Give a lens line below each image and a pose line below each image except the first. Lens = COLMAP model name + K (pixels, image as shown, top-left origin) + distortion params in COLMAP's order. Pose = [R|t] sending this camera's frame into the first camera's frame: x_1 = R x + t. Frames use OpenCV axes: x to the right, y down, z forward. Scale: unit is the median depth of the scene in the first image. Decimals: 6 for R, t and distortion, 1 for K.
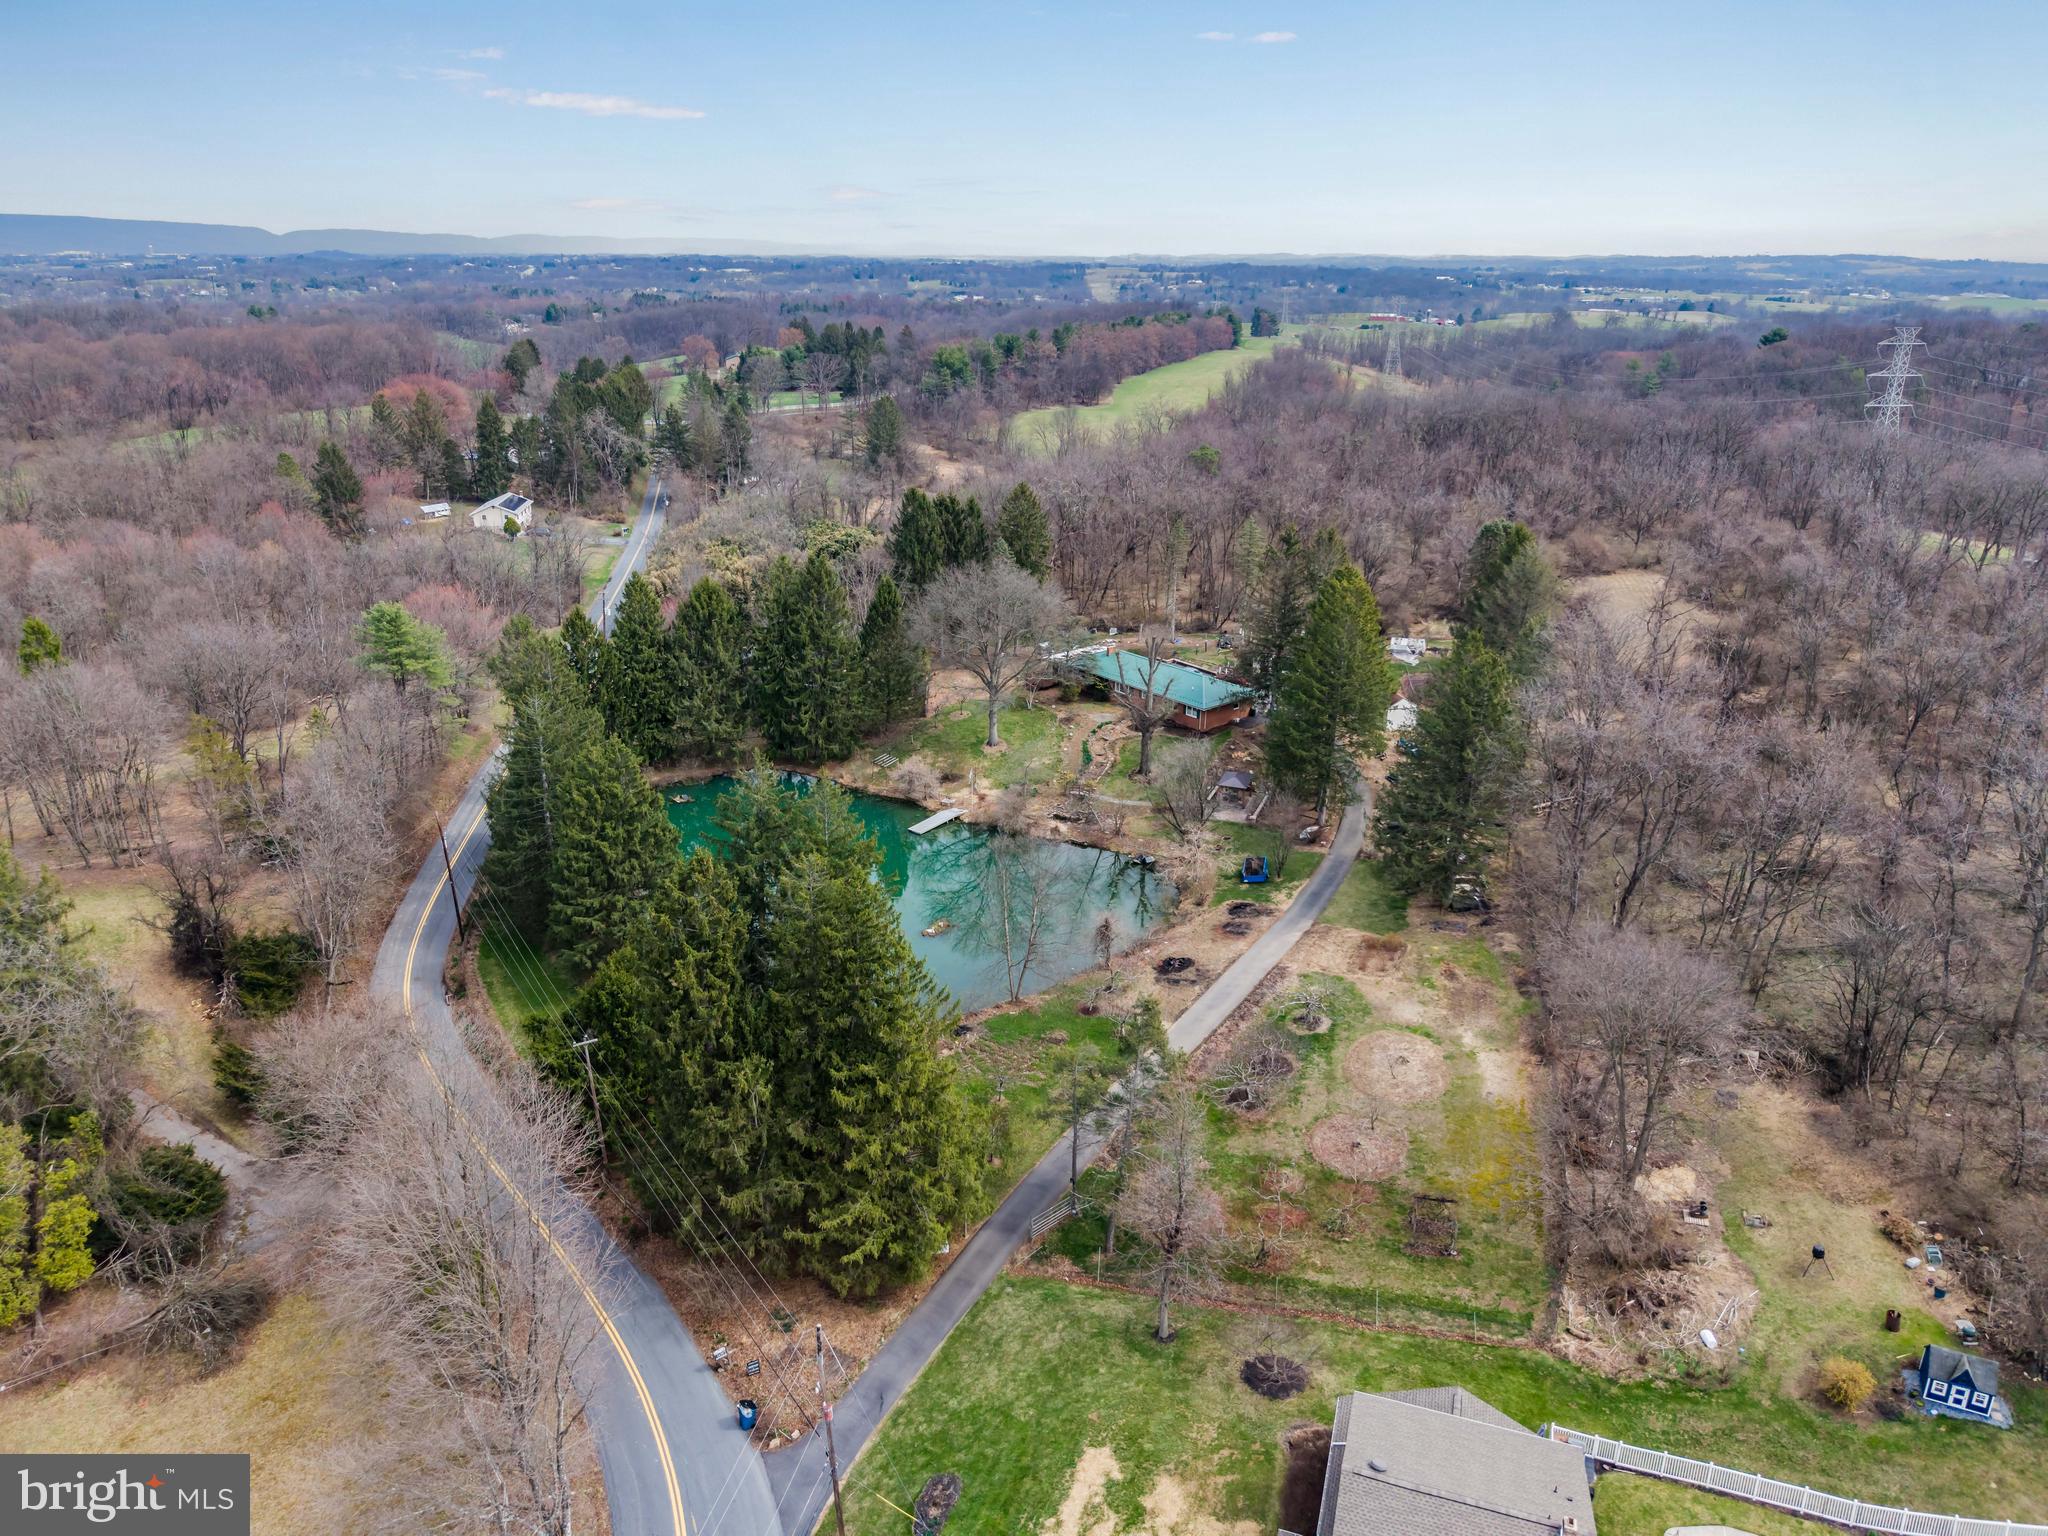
lens RADIAL K [[1424.8, 0, 1028.8], [0, 1424.8, 766.3], [0, 0, 1]] dist [0.007118, -0.009193]
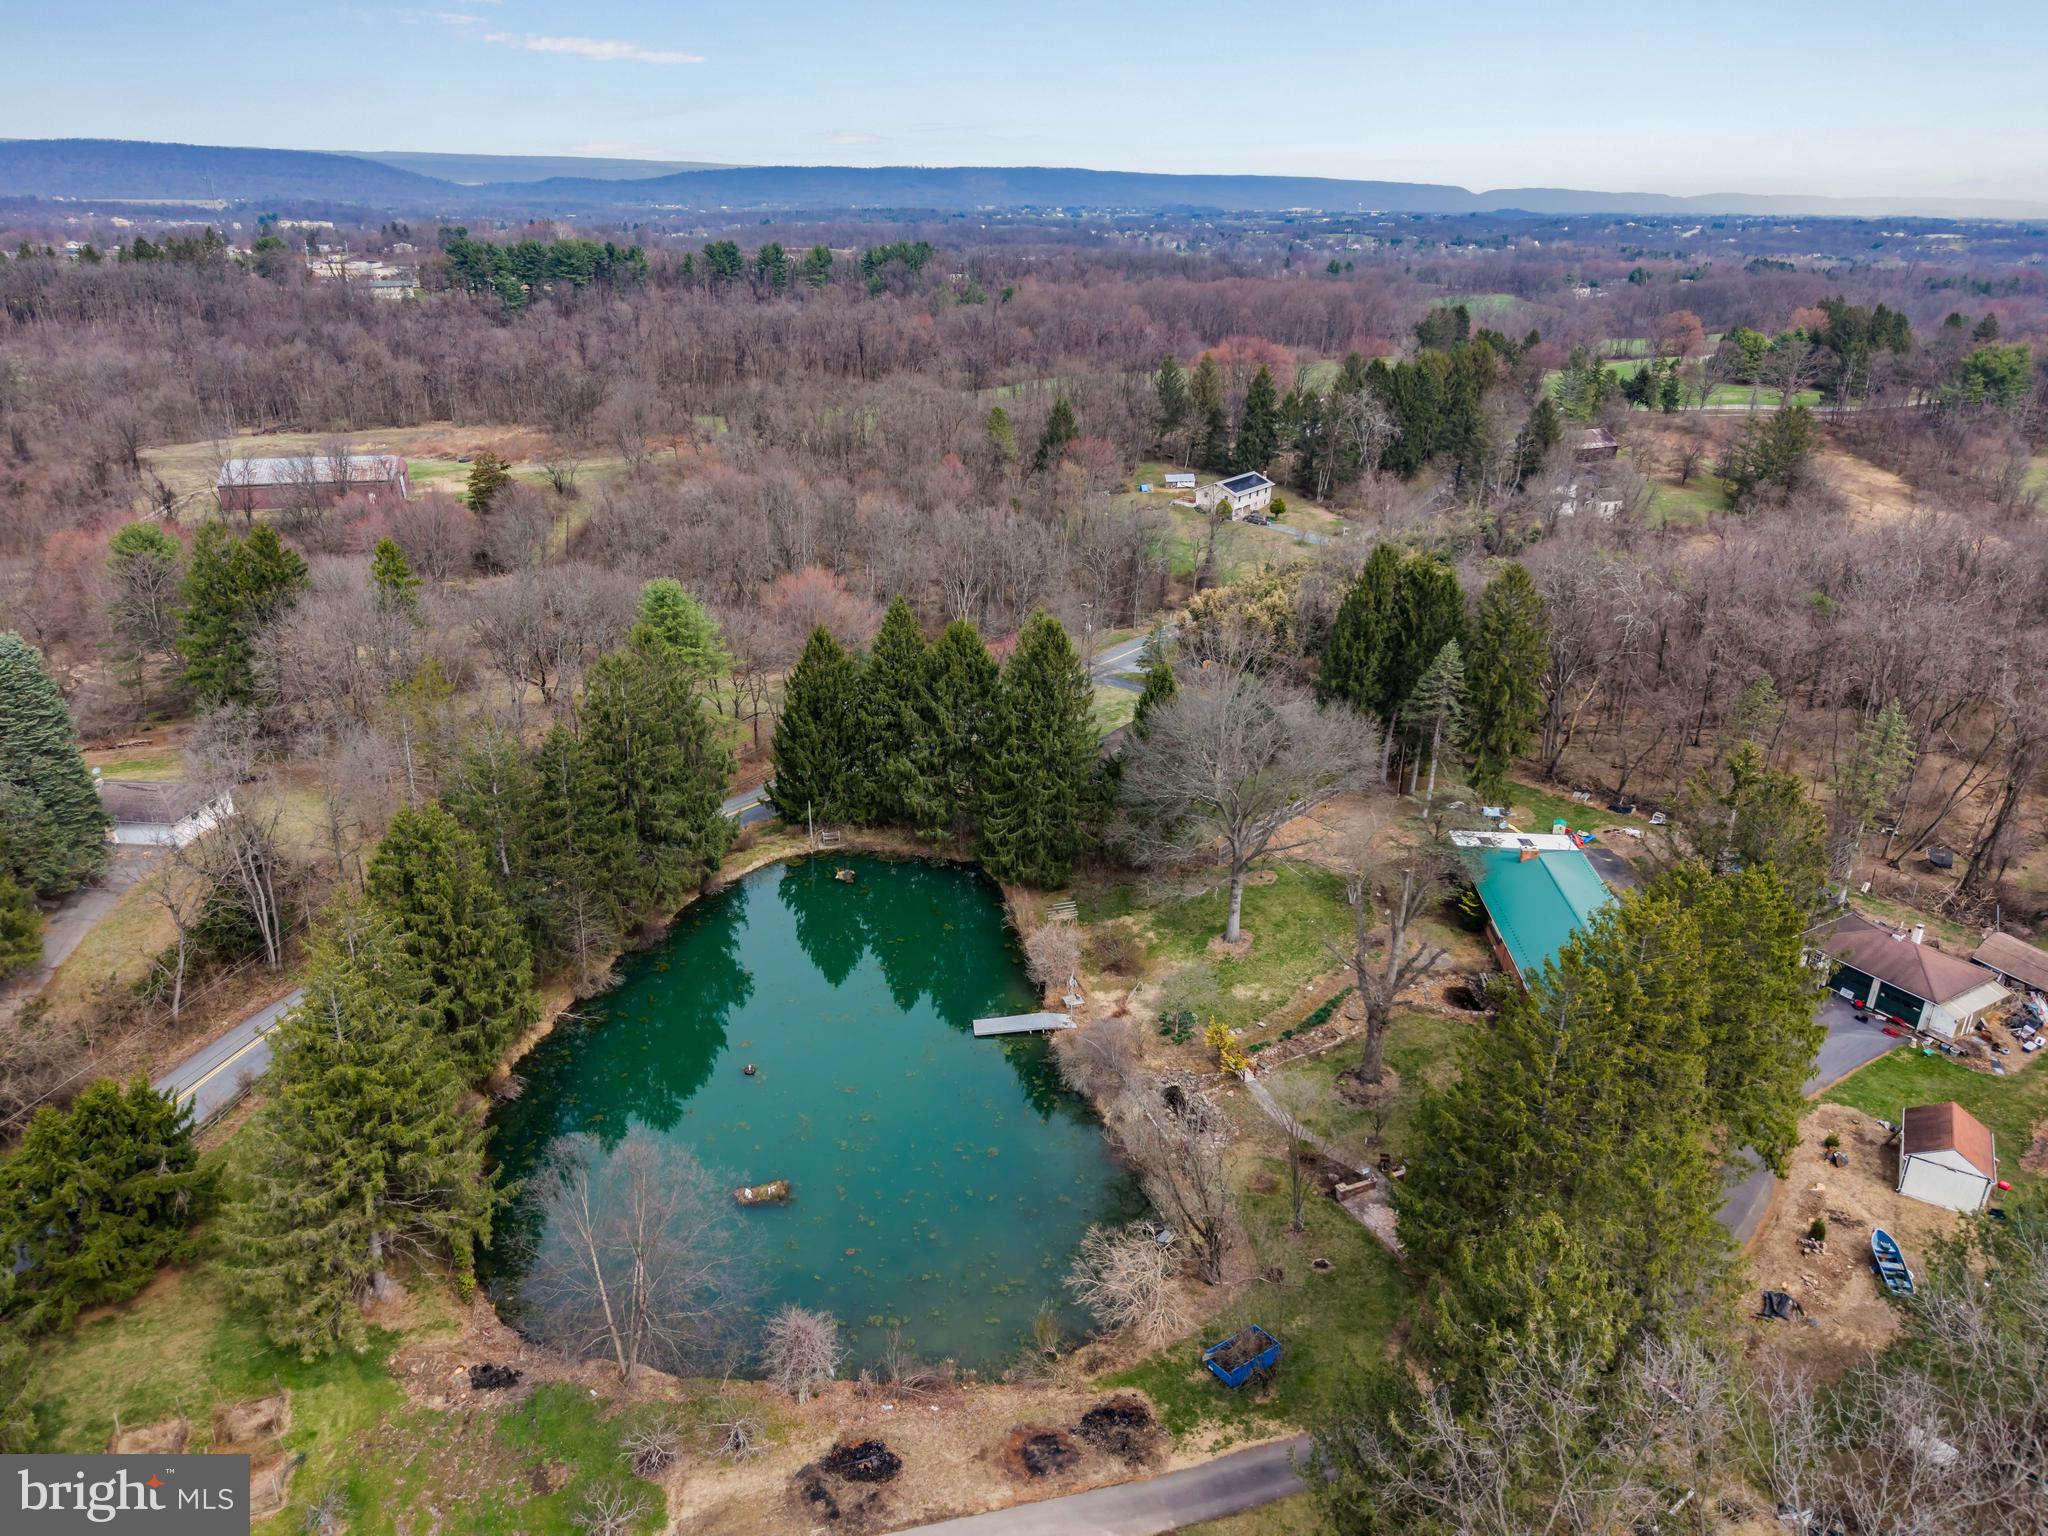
lens RADIAL K [[1402.7, 0, 1017.8], [0, 1402.7, 682.2], [0, 0, 1]] dist [-0.002194, -0.006304]
pose [[0.707100, 0.231978, -0.667979, 0.420231], [-0.246353, 0.966290, 0.074795, -0.207732], [0.662812, 0.111671, 0.740412, 0.543436]]
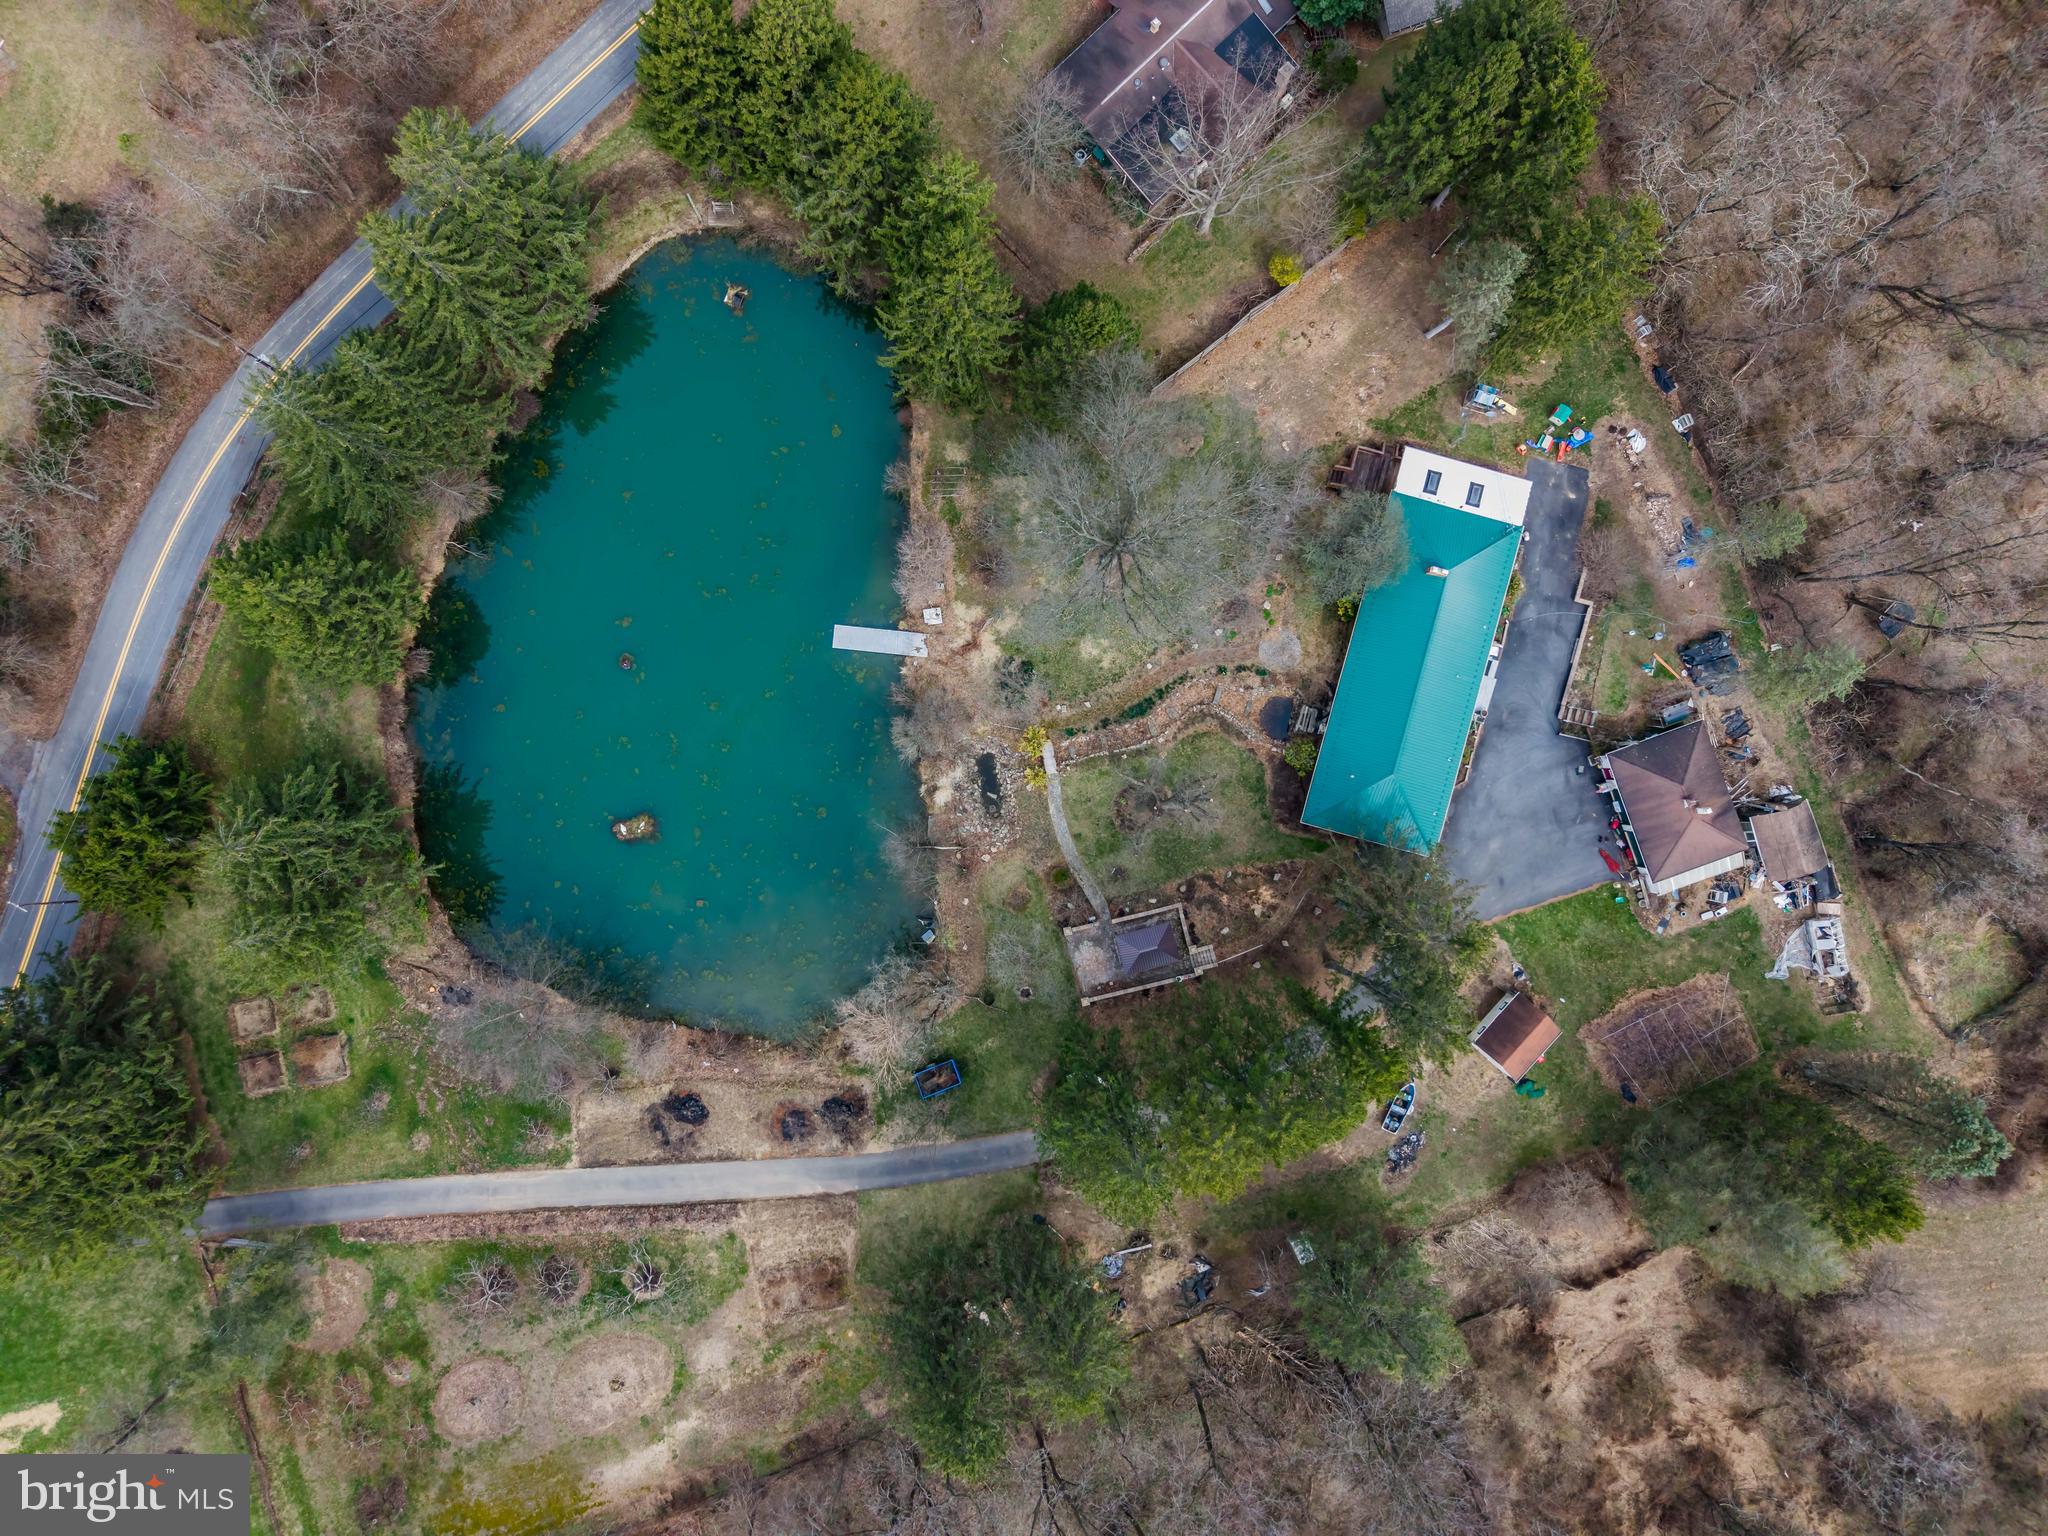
lens RADIAL K [[1424.8, 0, 1028.8], [0, 1424.8, 766.3], [0, 0, 1]] dist [0.007118, -0.009193]
pose [[0.561189, 0.827660, -0.006811, 0.043983], [-0.312728, 0.219647, 0.924098, -0.806695], [0.766335, -0.516463, 0.382096, 0.861935]]
